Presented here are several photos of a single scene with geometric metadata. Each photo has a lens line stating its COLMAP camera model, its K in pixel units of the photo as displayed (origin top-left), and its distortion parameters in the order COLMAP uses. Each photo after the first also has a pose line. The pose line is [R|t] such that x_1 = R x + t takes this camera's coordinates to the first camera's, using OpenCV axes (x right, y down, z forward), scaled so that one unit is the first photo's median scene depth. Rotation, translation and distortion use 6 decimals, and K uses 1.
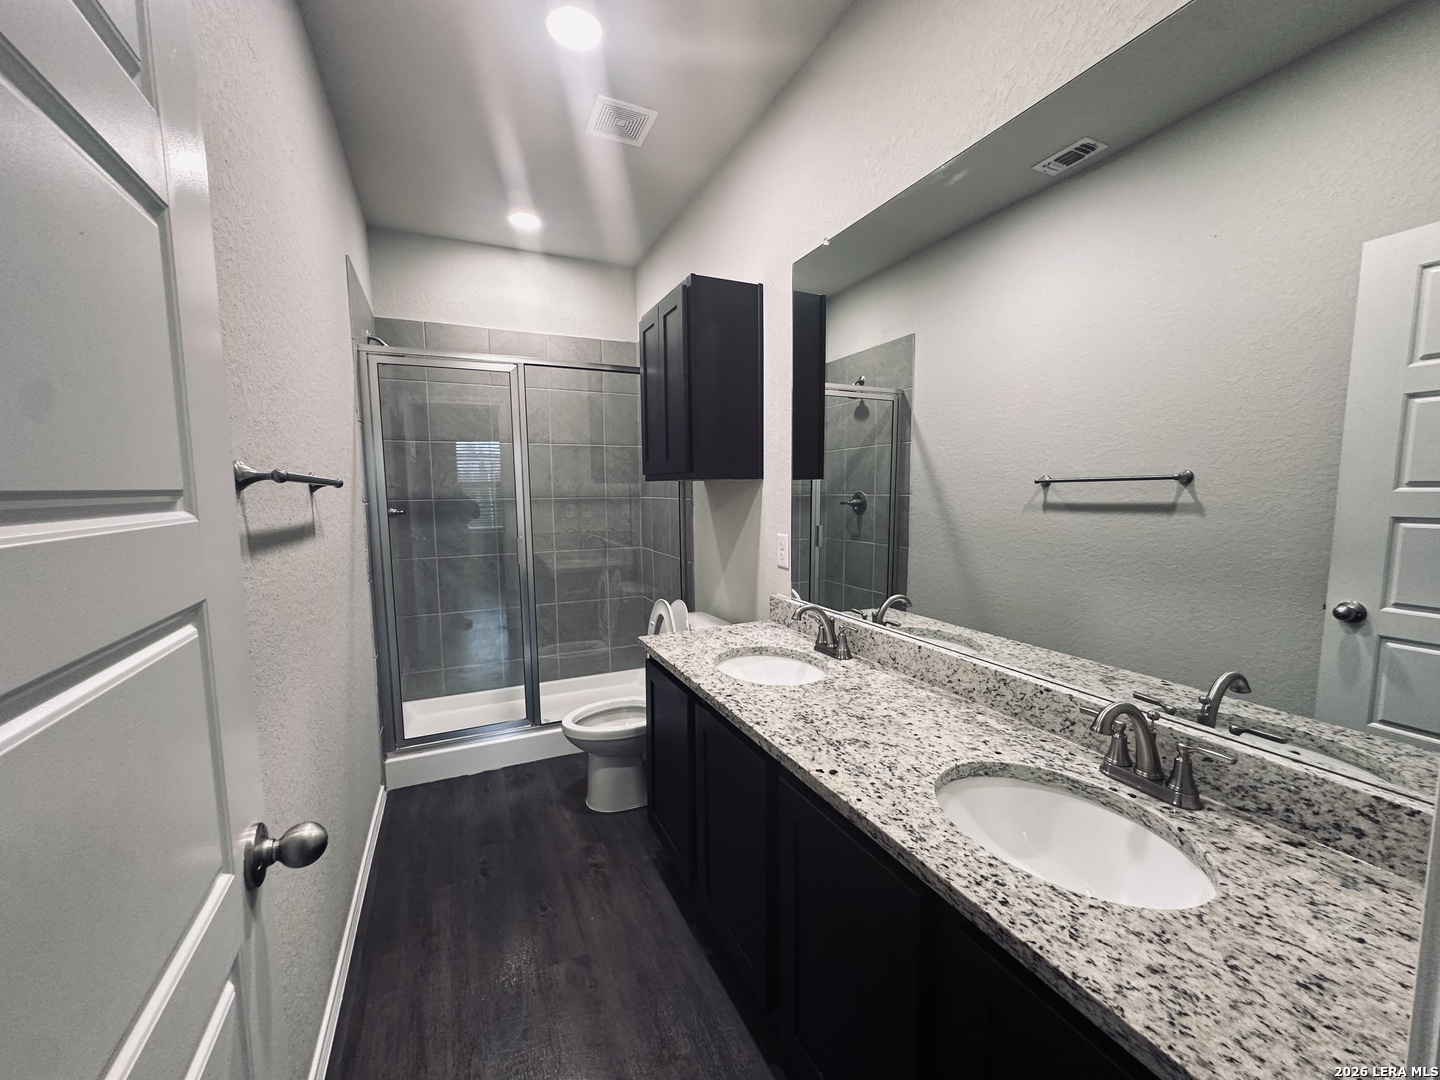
lens RADIAL K [[576.2, 0, 721.1], [0, 576.2, 541.0], [0, 0, 1]] dist [-0.001091, 0.000120]
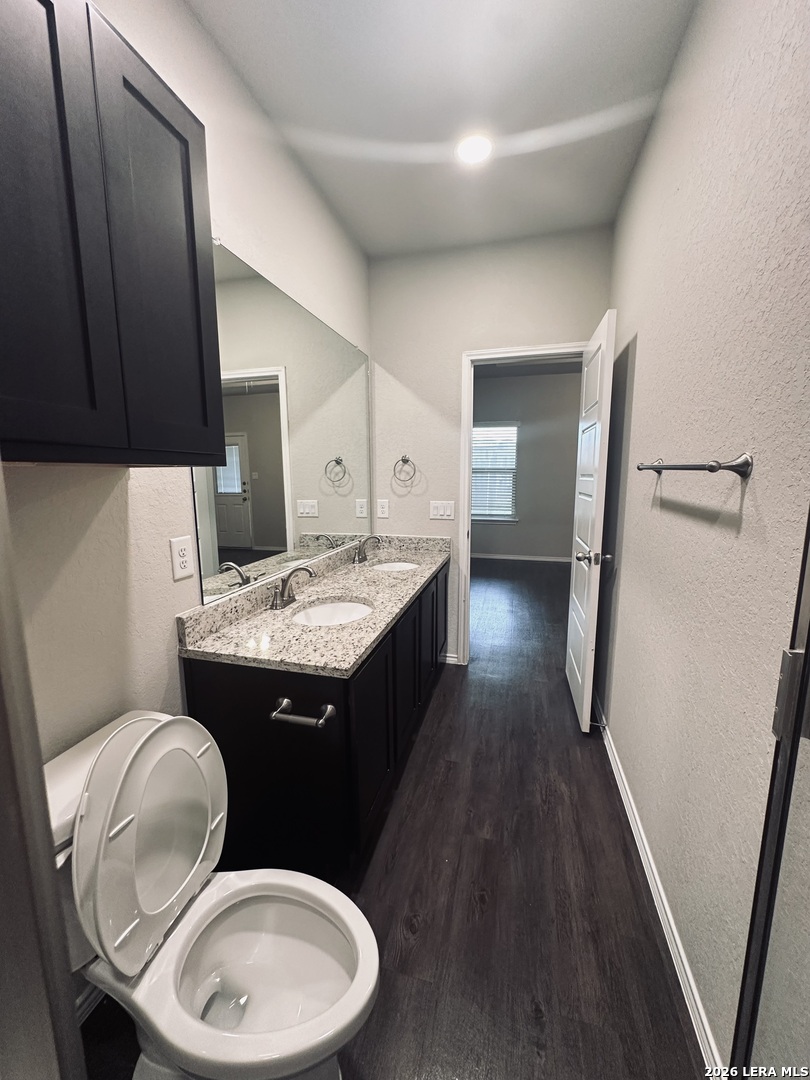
lens RADIAL K [[432.2, 0, 408.1], [0, 432.2, 542.0], [0, 0, 1]] dist [-0.001091, 0.000120]
pose [[-0.770988, -0.085700, 0.631057, -0.619464], [0.073258, 0.972392, 0.221558, -0.137431], [-0.632622, 0.217049, -0.743424, 1.482042]]
